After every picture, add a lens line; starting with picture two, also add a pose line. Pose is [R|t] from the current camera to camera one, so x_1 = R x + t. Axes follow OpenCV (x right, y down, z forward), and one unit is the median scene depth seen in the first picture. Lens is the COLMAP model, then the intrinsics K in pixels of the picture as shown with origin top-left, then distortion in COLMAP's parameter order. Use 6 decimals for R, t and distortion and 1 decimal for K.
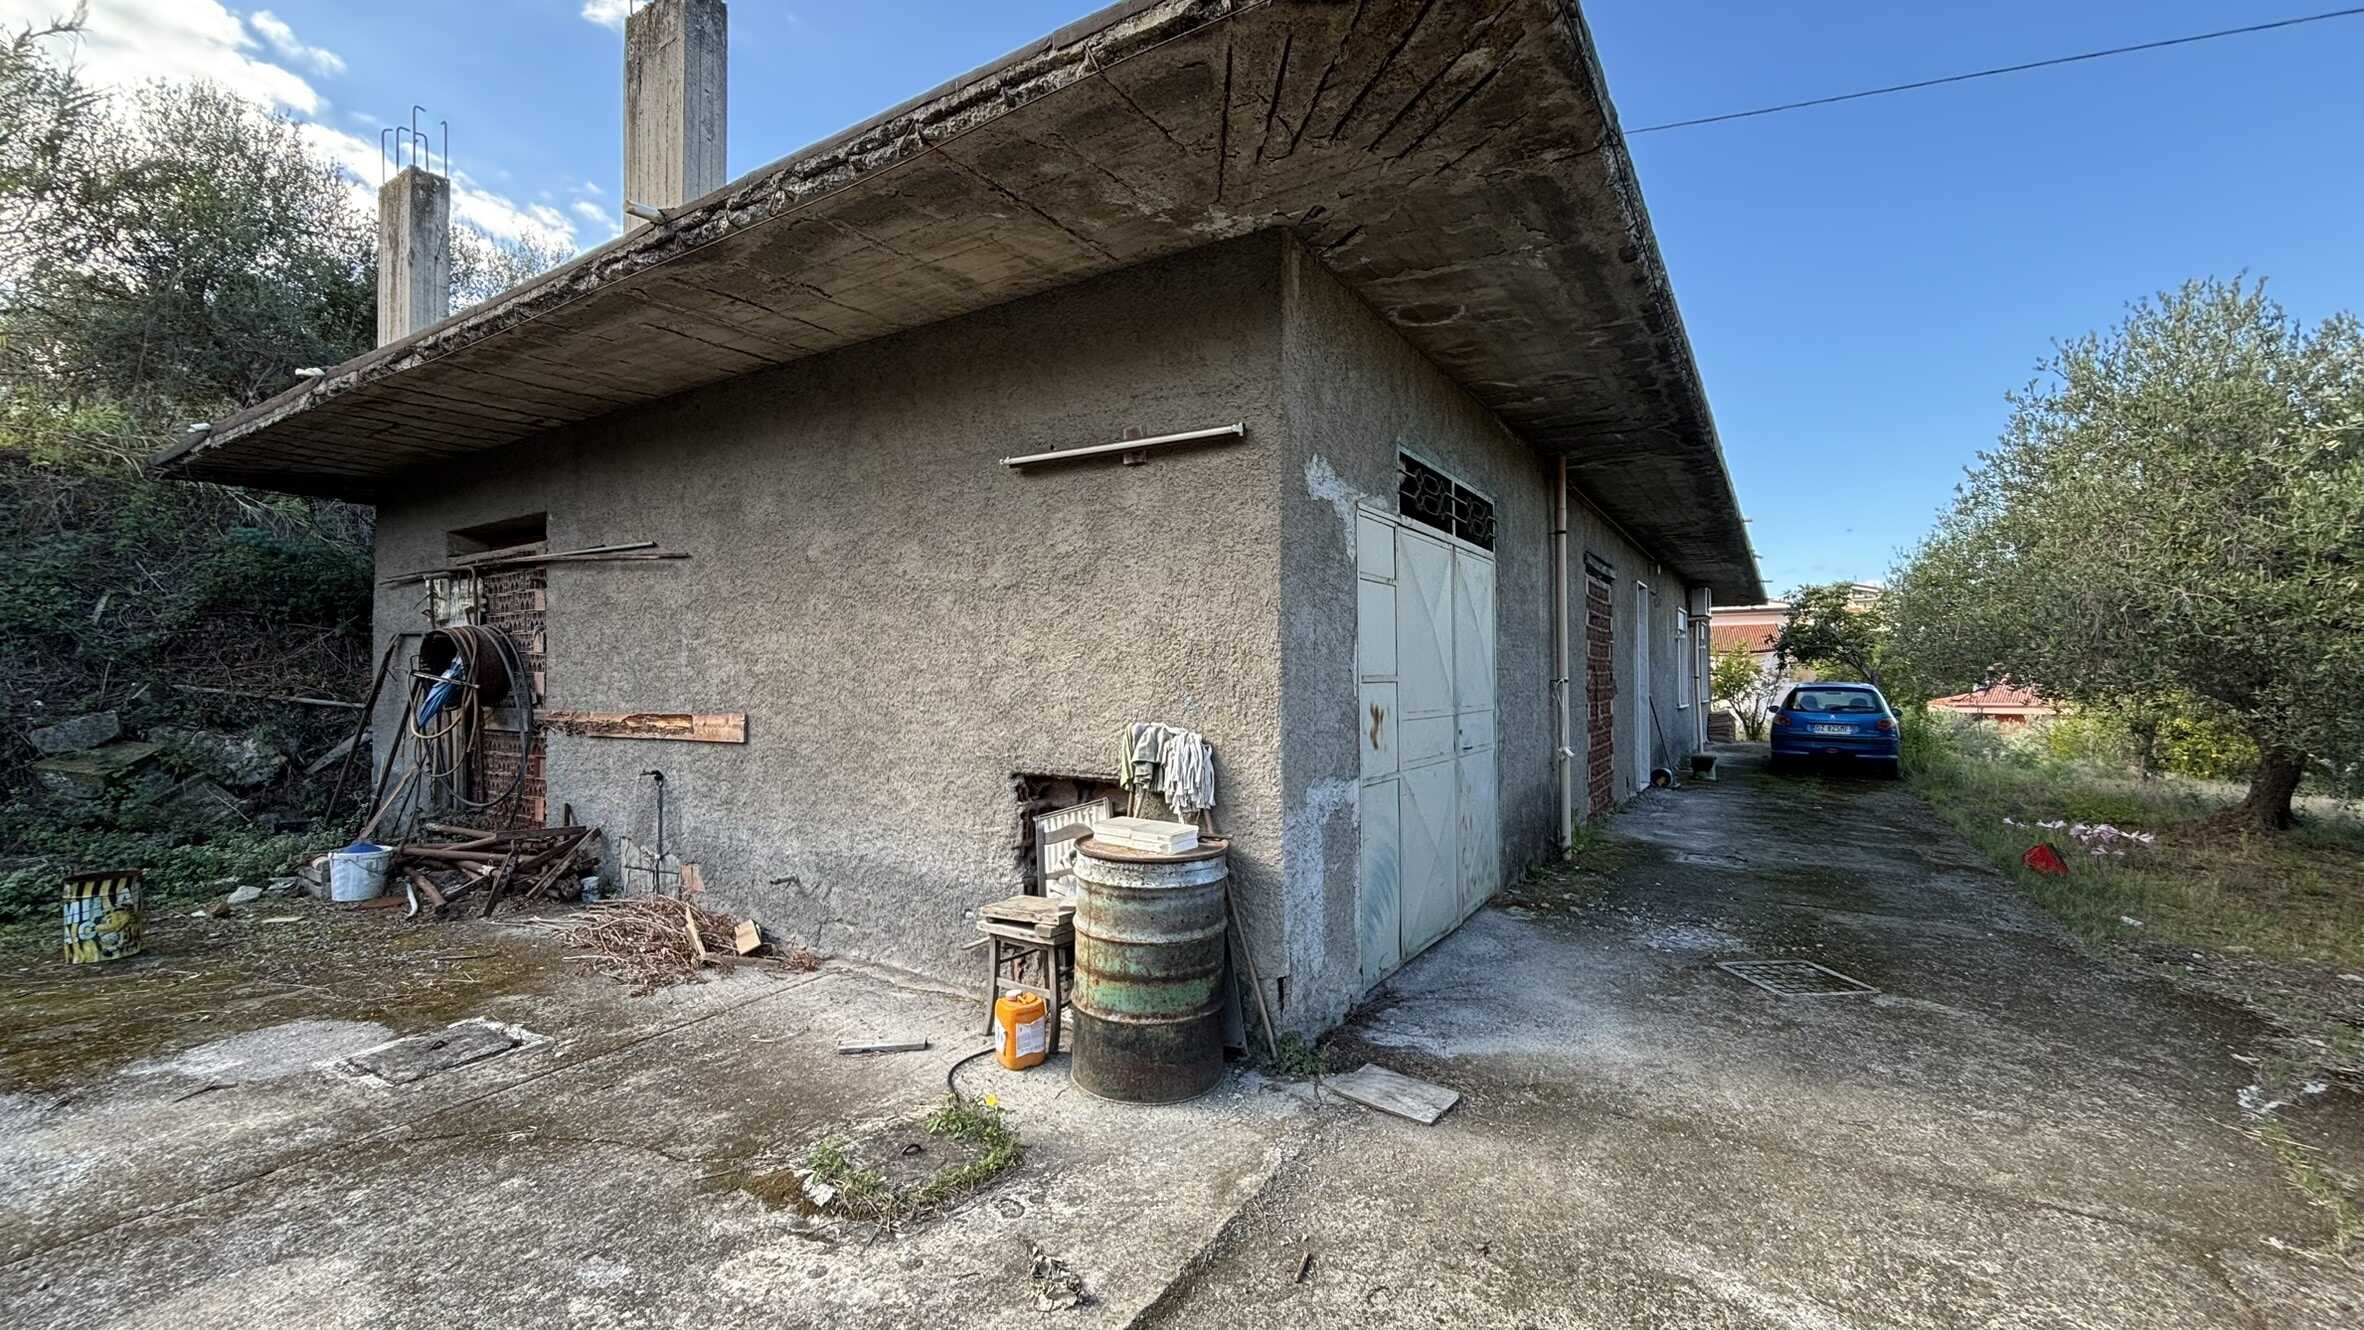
lens RADIAL K [[959.8, 0, 1193.0], [0, 959.8, 664.1], [0, 0, 1]] dist [0.003093, 0.000704]
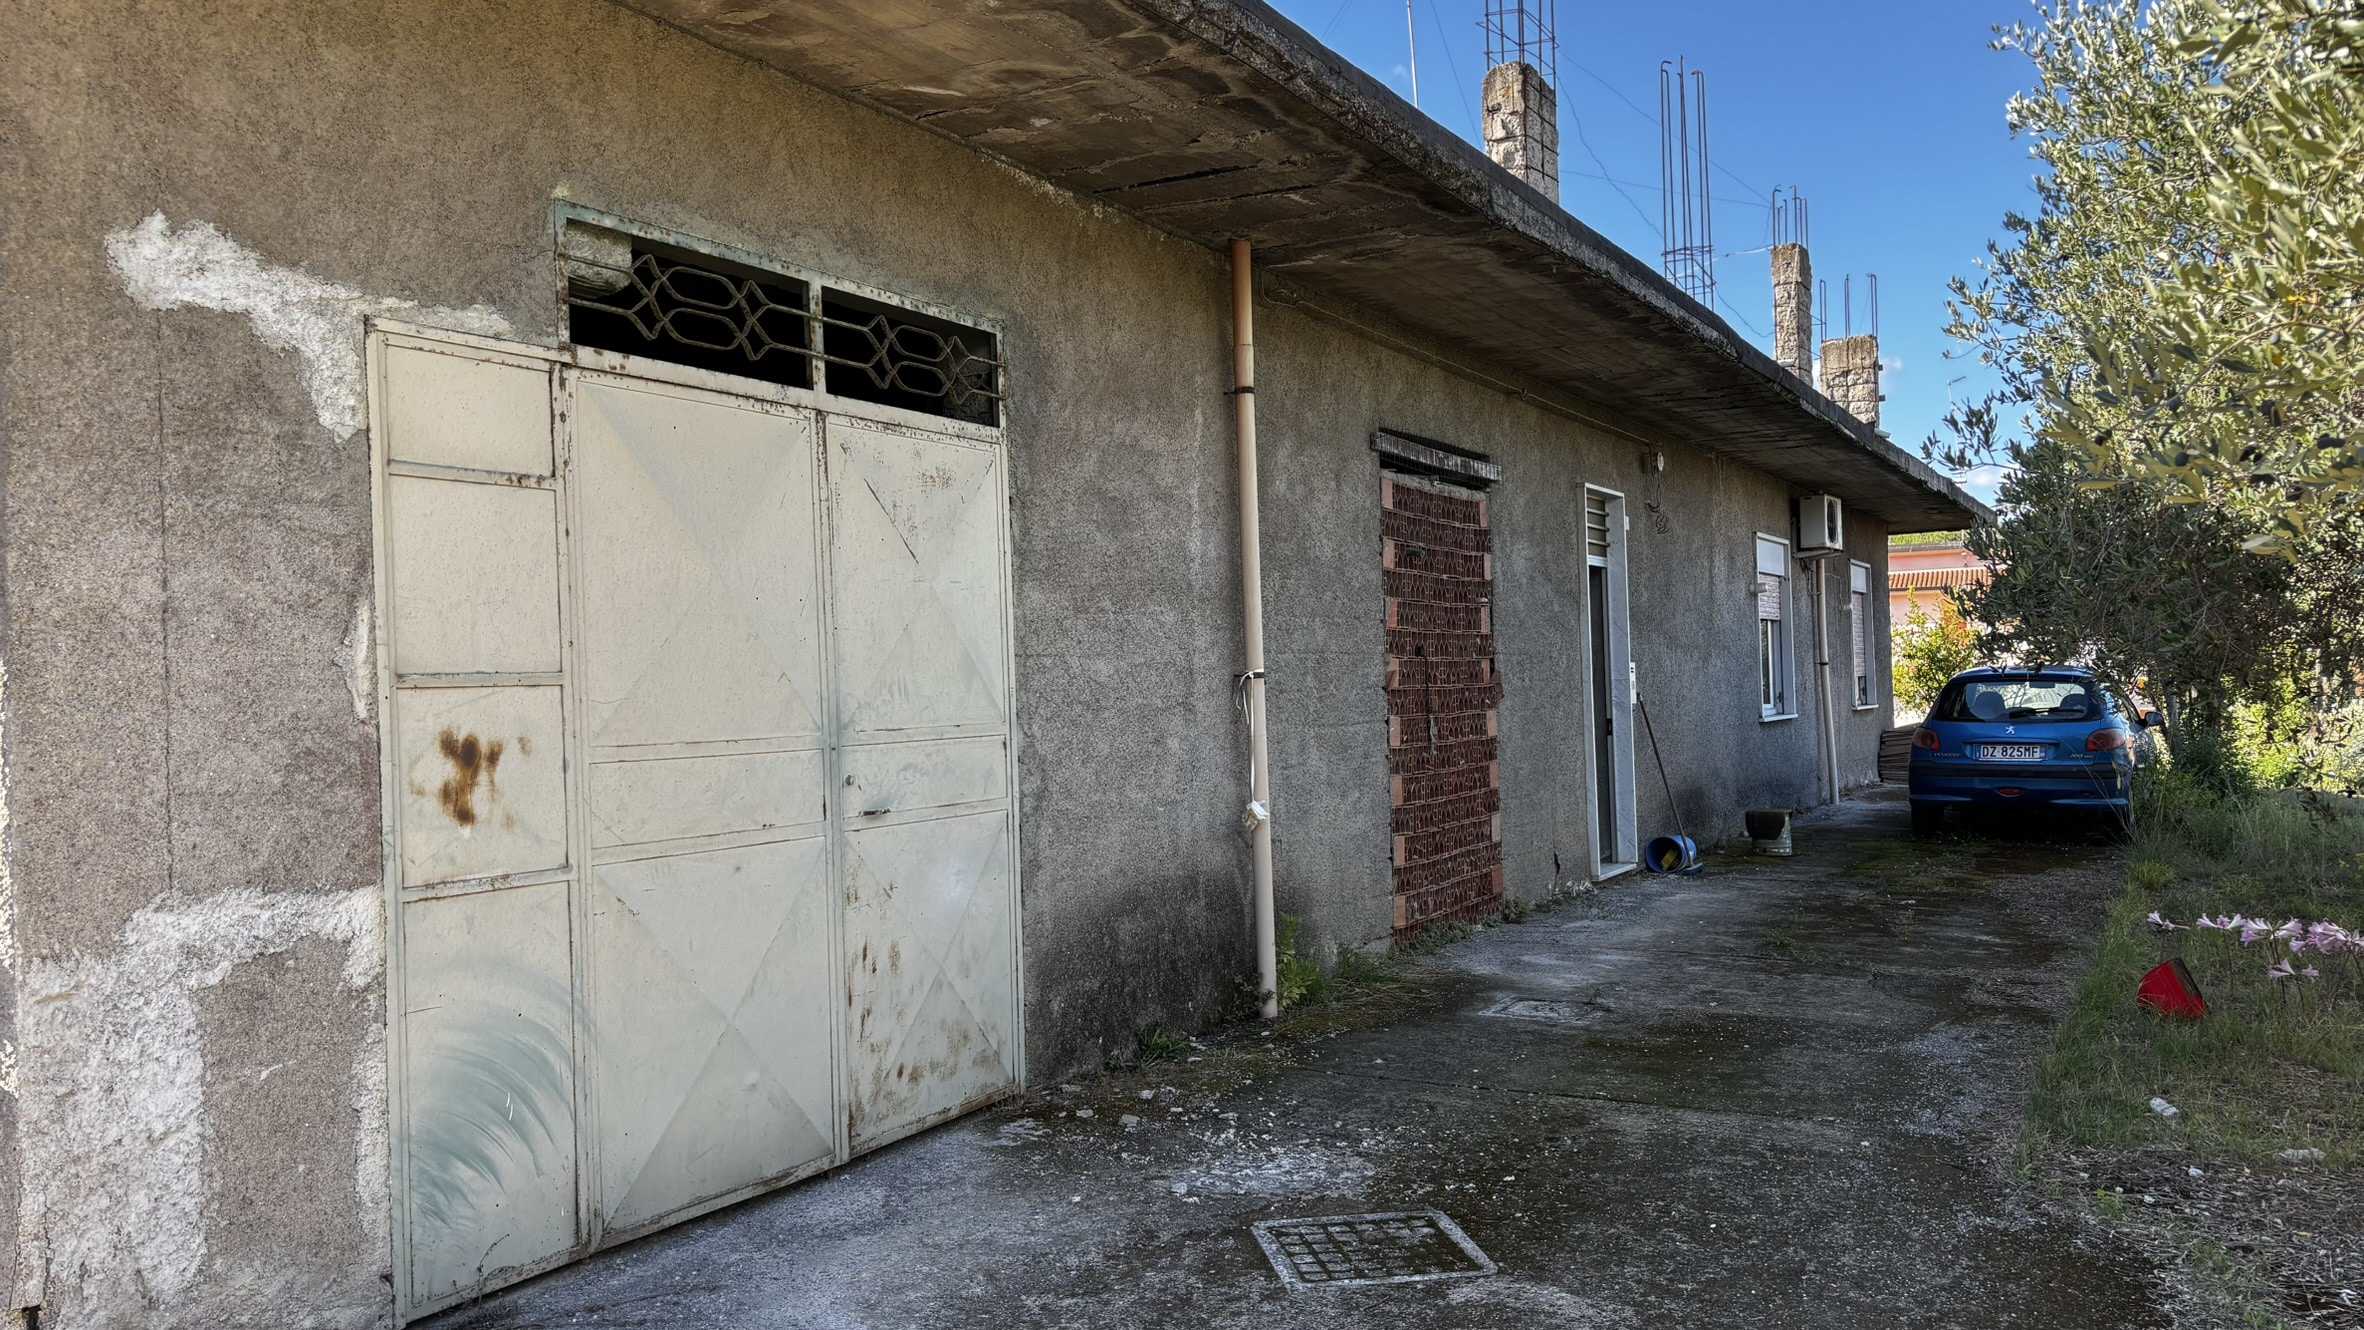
lens RADIAL K [[1786.6, 0, 1167.8], [0, 1786.6, 674.1], [0, 0, 1]] dist [0.022144, -0.008542]
pose [[0.998591, -0.024773, 0.046936, 0.324679], [0.024427, 0.999670, 0.007930, 0.008962], [-0.047117, -0.006773, 0.998866, 0.042152]]
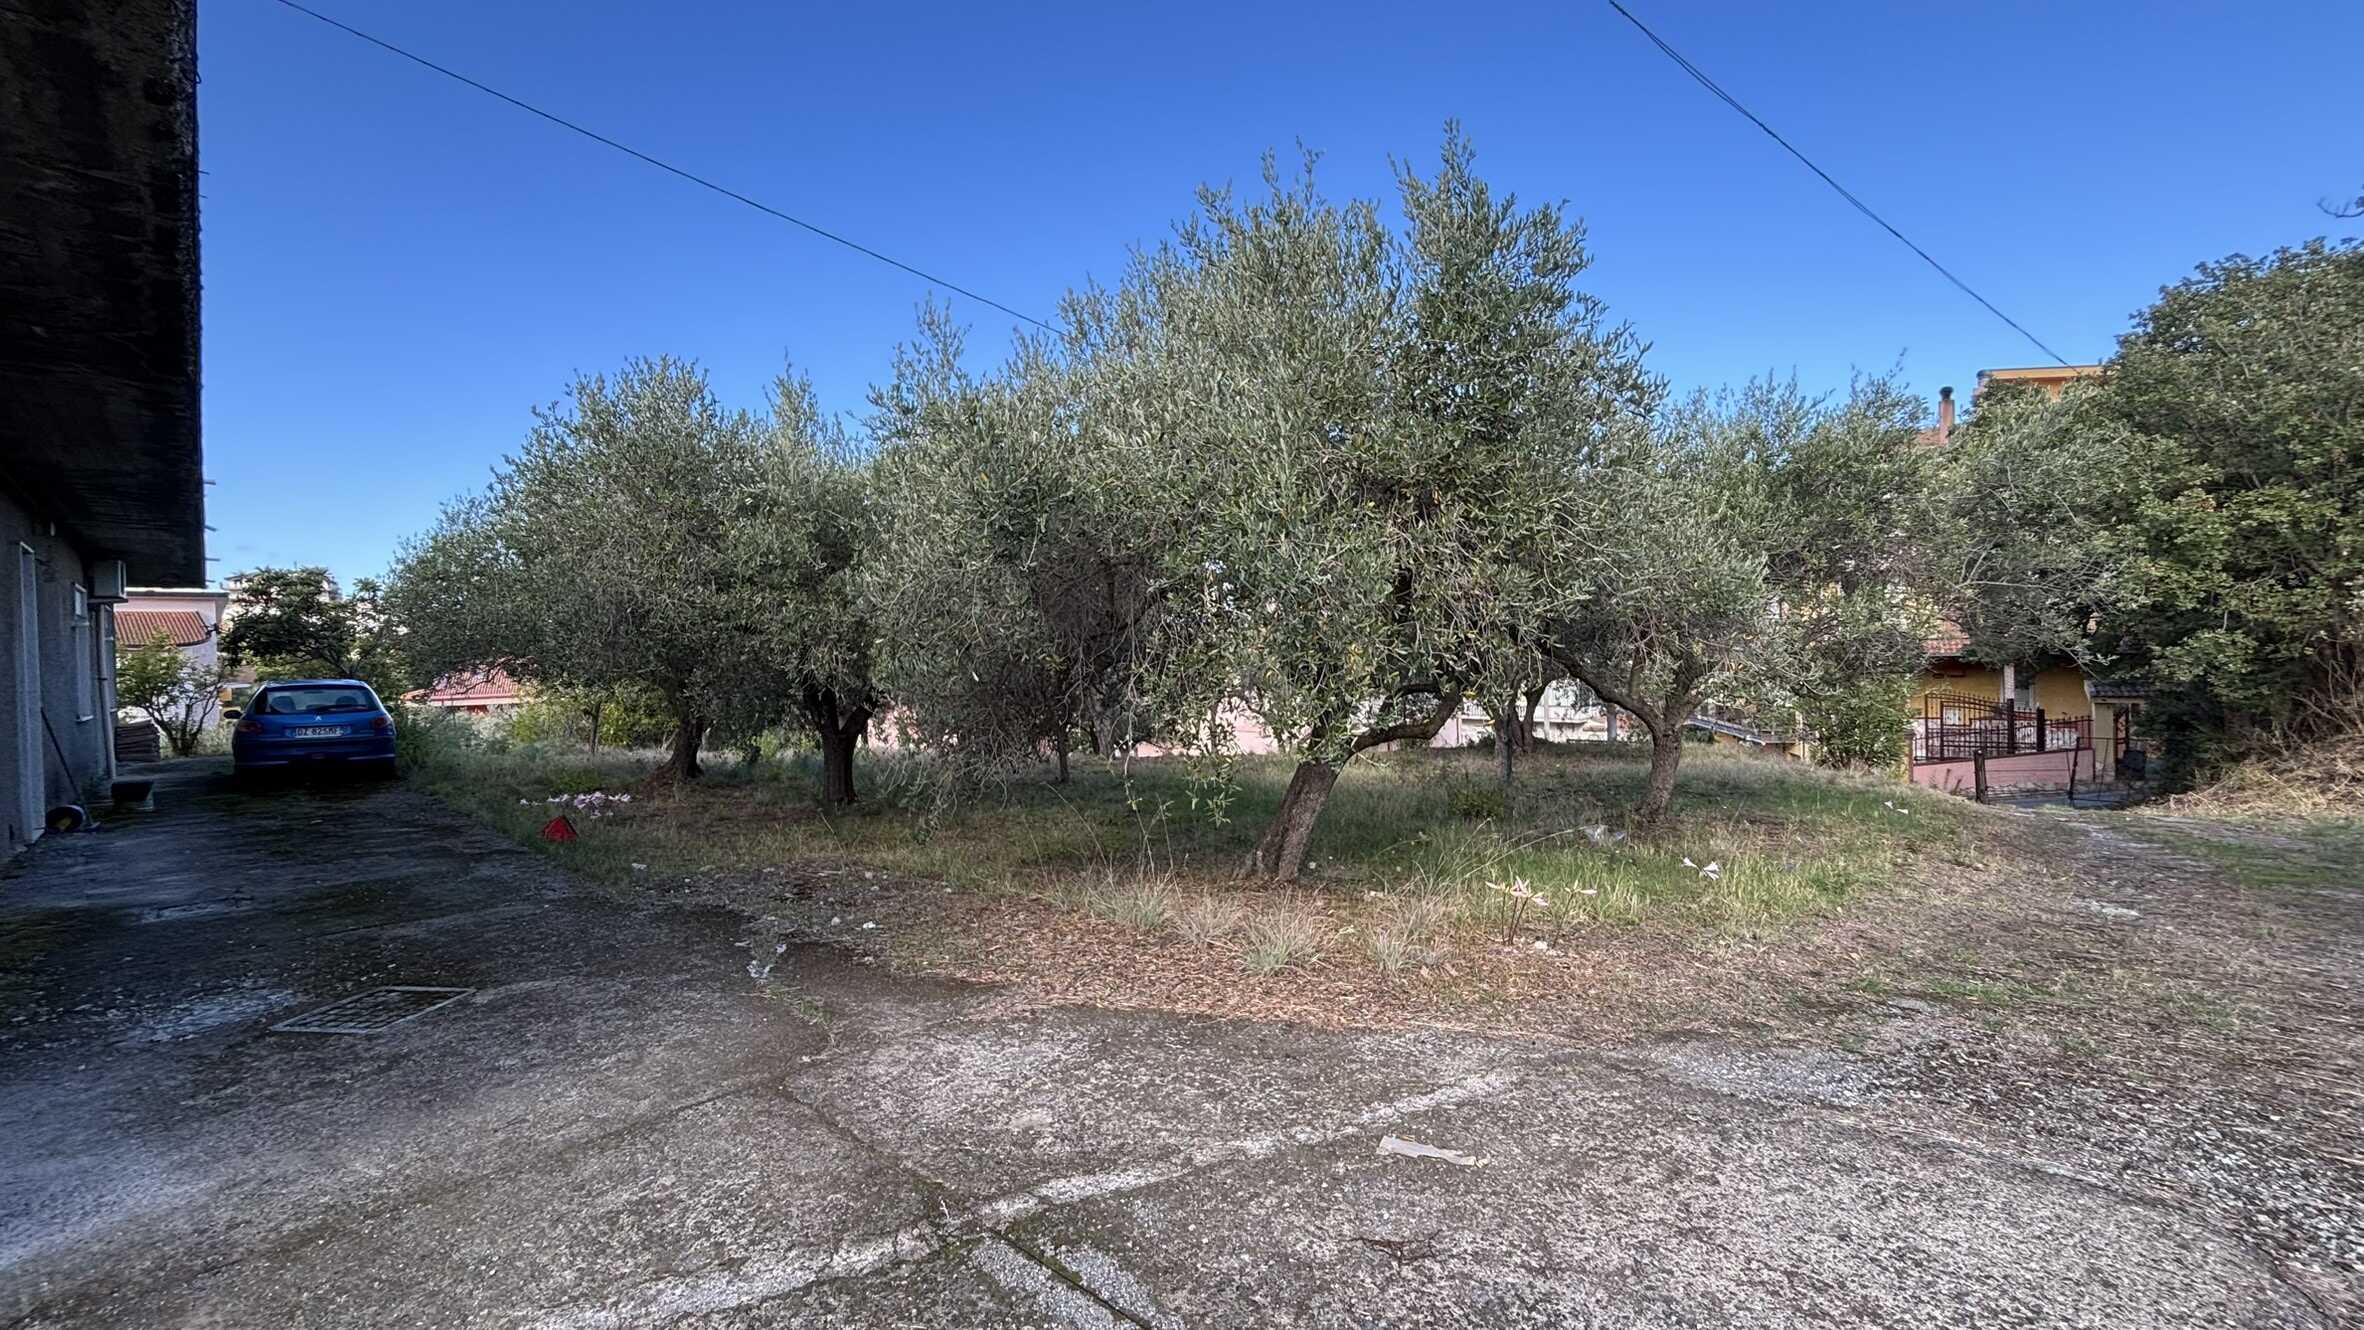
lens RADIAL K [[959.8, 0, 1171.3], [0, 959.8, 660.6], [0, 0, 1]] dist [0.003093, 0.000704]
pose [[0.229848, -0.010553, 0.973169, -0.047270], [0.008914, 0.999922, 0.008738, 0.001324], [-0.973186, 0.006666, 0.229924, 0.051770]]
